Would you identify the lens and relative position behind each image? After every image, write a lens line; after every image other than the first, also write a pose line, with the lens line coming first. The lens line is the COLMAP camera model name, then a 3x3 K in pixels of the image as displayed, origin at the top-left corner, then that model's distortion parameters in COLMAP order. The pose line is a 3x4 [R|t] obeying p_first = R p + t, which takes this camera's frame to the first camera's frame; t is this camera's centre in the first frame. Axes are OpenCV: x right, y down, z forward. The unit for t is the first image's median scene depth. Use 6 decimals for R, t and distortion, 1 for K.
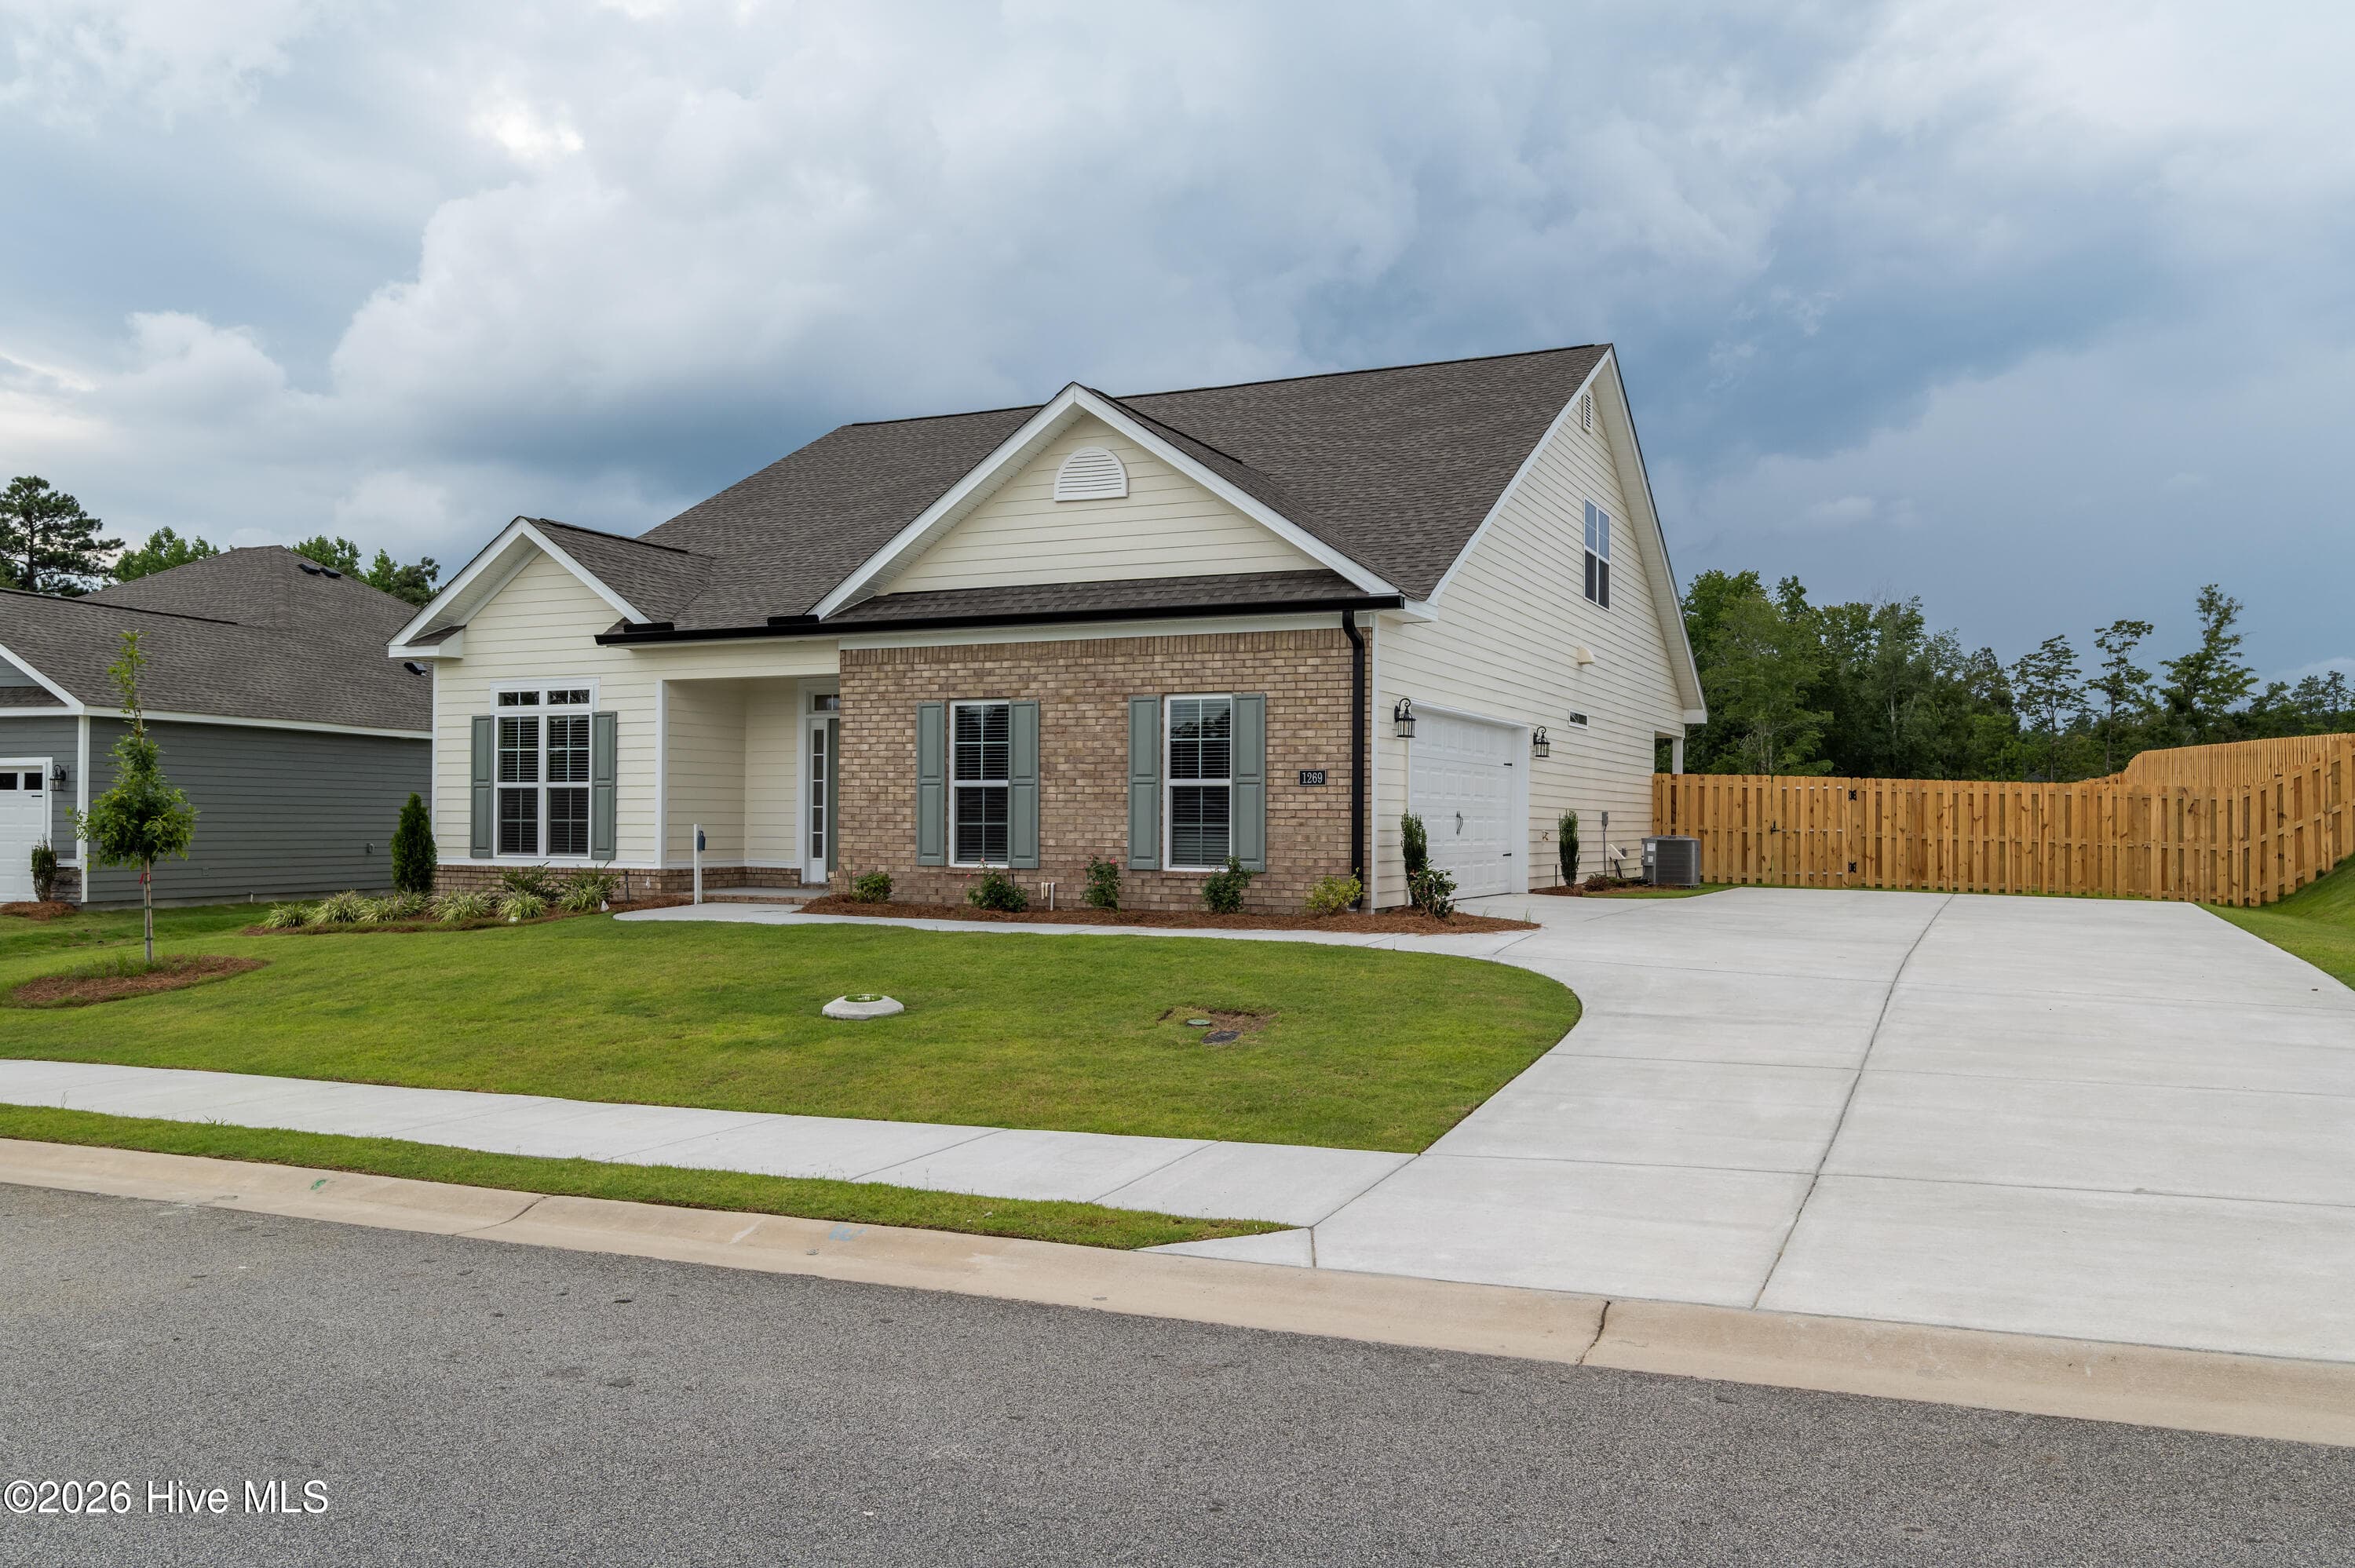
lens RADIAL K [[1806.8, 0, 1172.5], [0, 1806.8, 796.0], [0, 0, 1]] dist [0.000678, 0.005978]
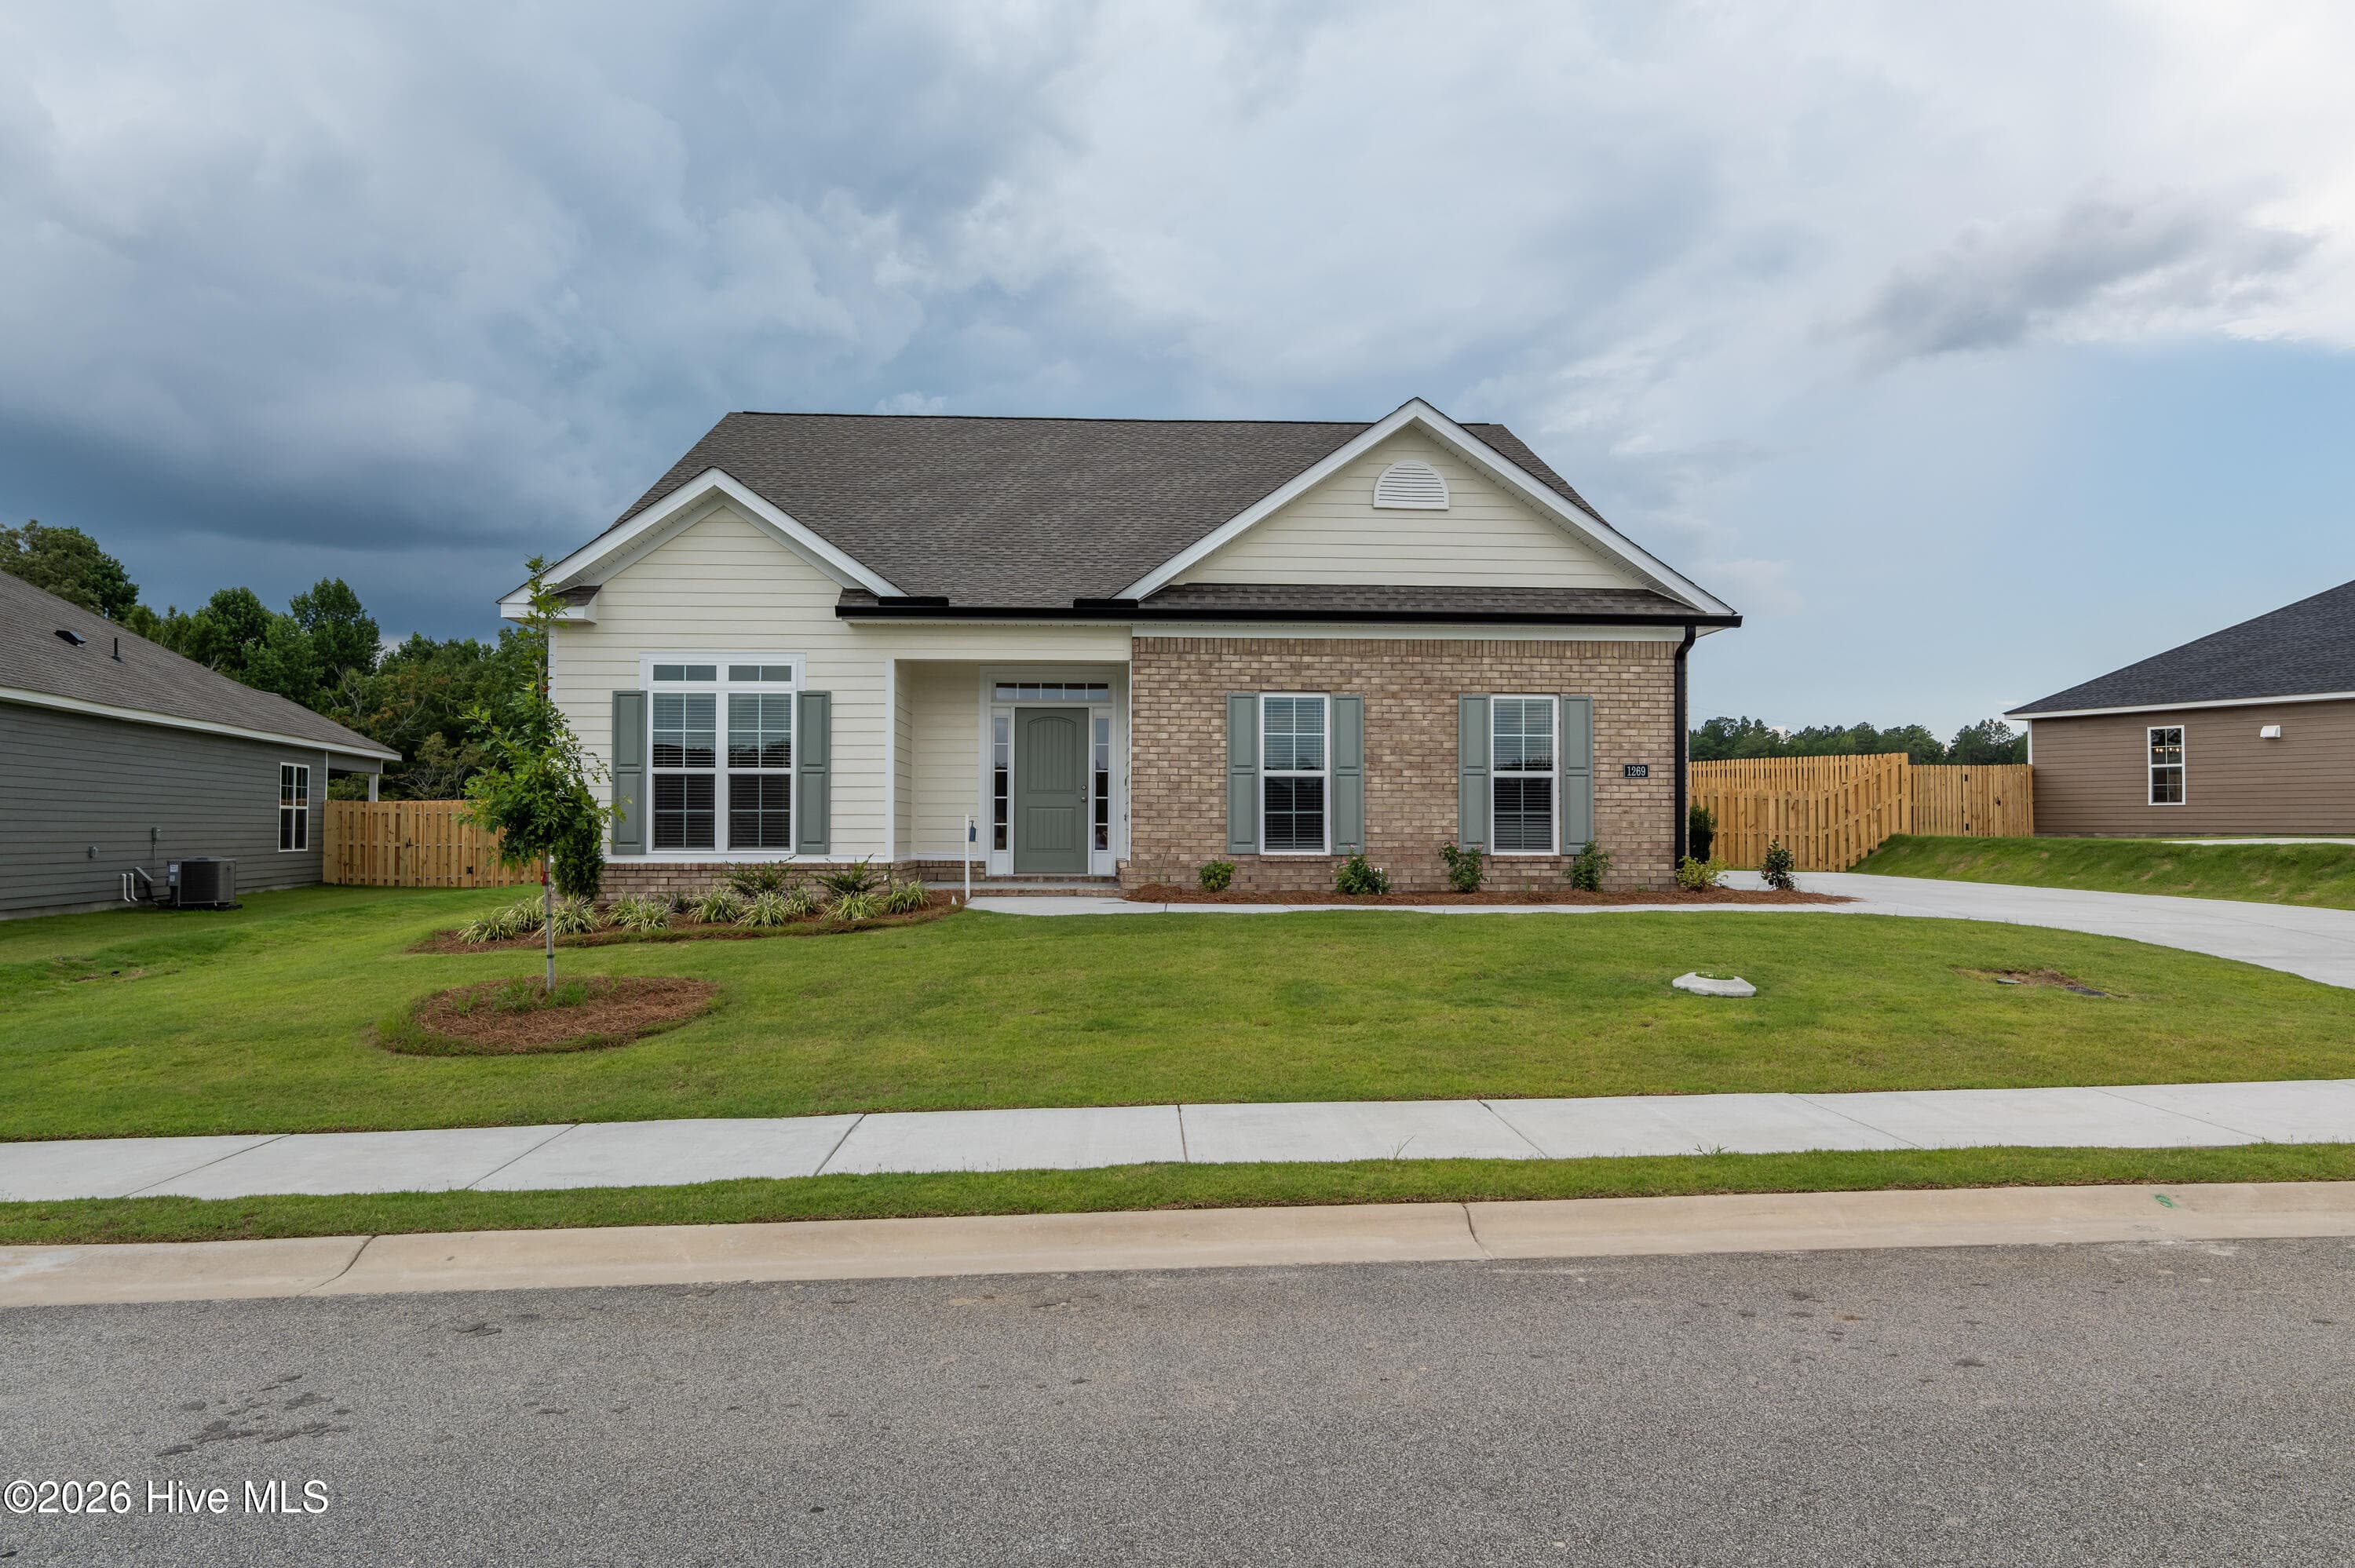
lens RADIAL K [[1481.8, 0, 1177.5], [0, 1481.8, 784.0], [0, 0, 1]] dist [0.001382, 0.001532]
pose [[0.879701, 0.010593, 0.475410, -0.553881], [-0.003559, 0.999871, -0.015692, 0.012272], [-0.475515, 0.012112, 0.879624, 0.280965]]
